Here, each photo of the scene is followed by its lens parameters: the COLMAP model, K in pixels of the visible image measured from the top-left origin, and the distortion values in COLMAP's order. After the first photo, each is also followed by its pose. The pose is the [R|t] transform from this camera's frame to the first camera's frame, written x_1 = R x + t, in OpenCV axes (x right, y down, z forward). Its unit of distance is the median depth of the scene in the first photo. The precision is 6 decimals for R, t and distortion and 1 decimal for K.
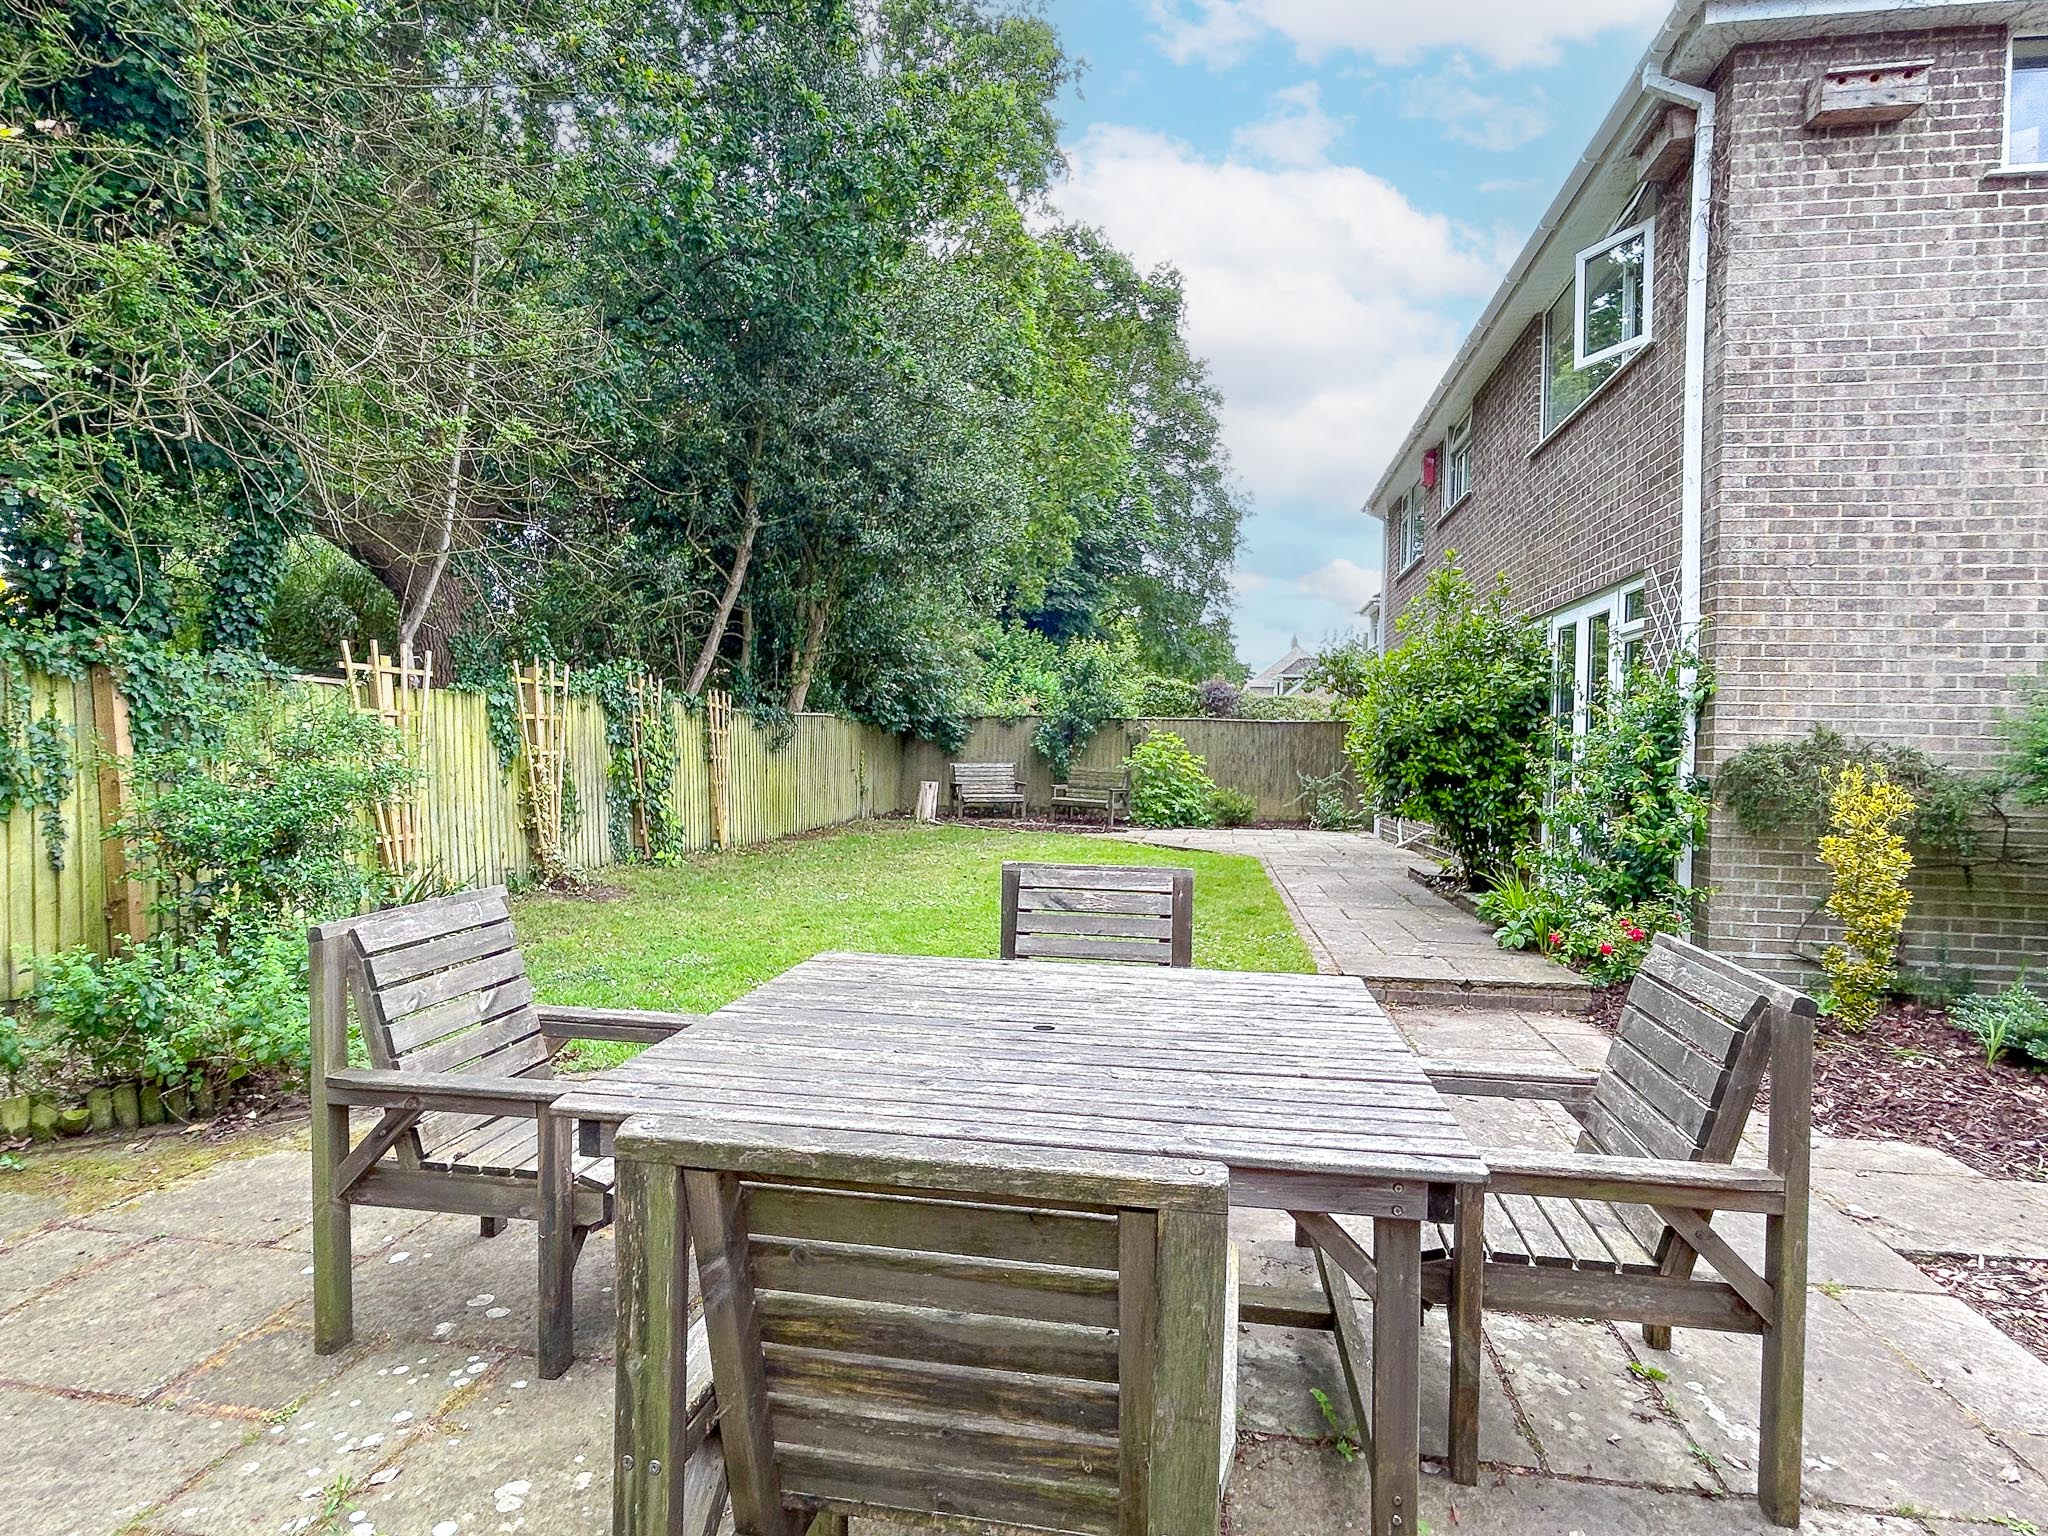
lens RADIAL K [[1100.4, 0, 1035.3], [0, 1100.4, 771.5], [0, 0, 1]] dist [-0.003223, 0.000154]
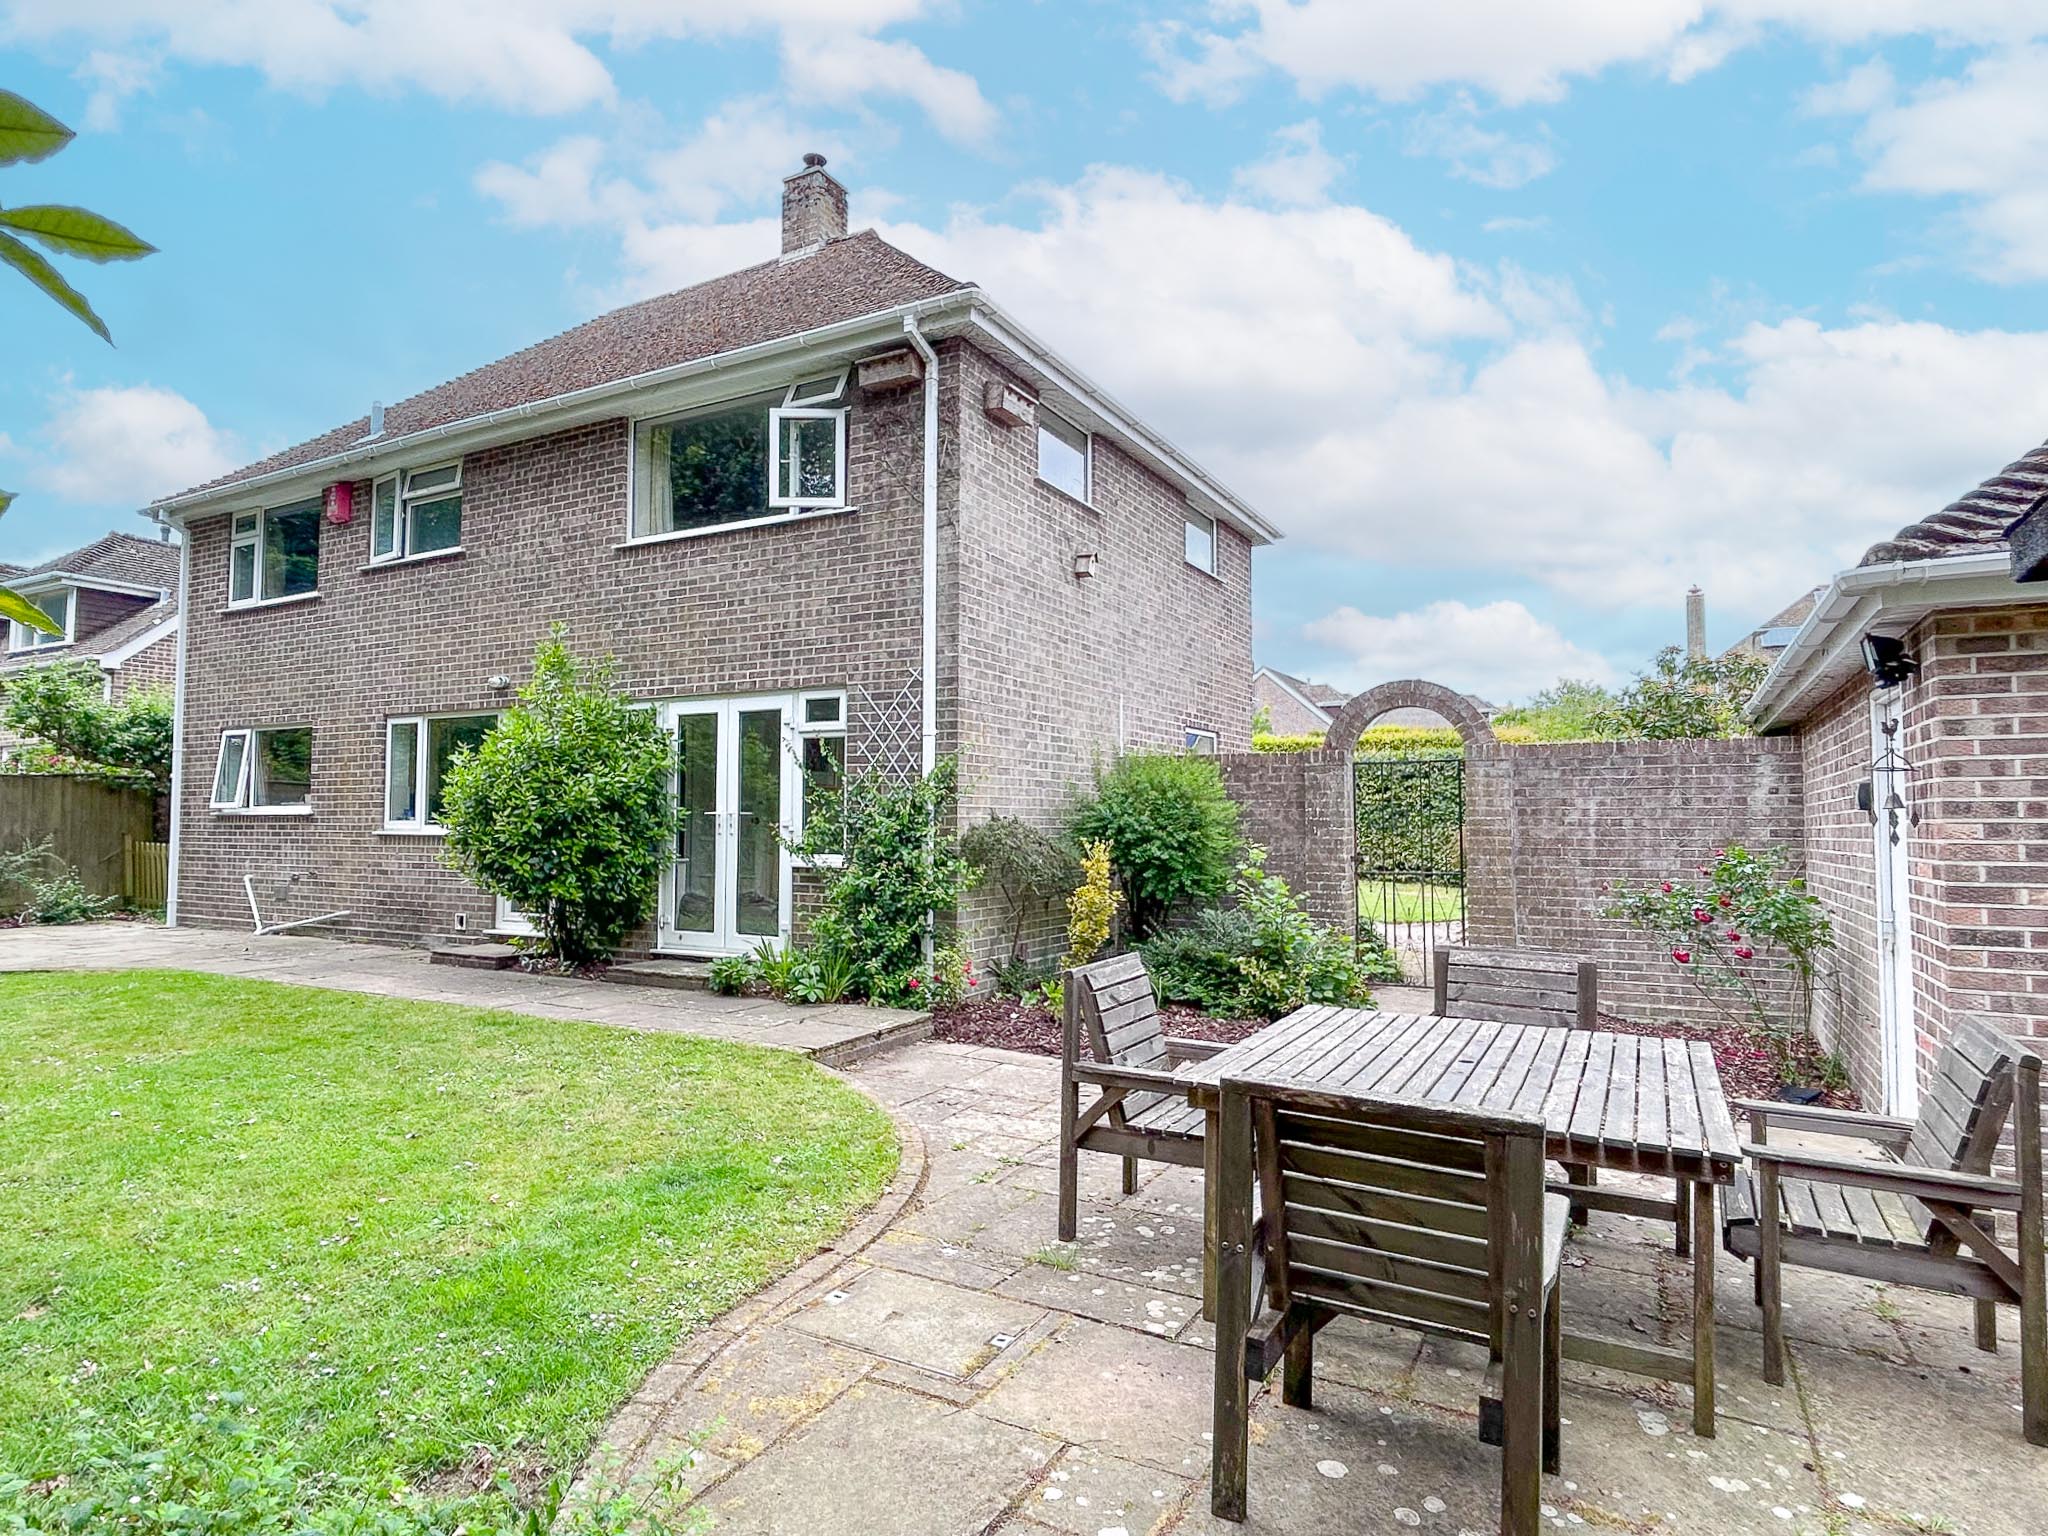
lens RADIAL K [[1100.4, 0, 1036.5], [0, 1100.4, 770.2], [0, 0, 1]] dist [-0.003223, 0.000154]
pose [[0.339624, 0.027748, 0.940152, -0.661210], [0.016831, 0.999225, -0.035571, -0.042879], [-0.940411, 0.027904, 0.338894, 0.437858]]
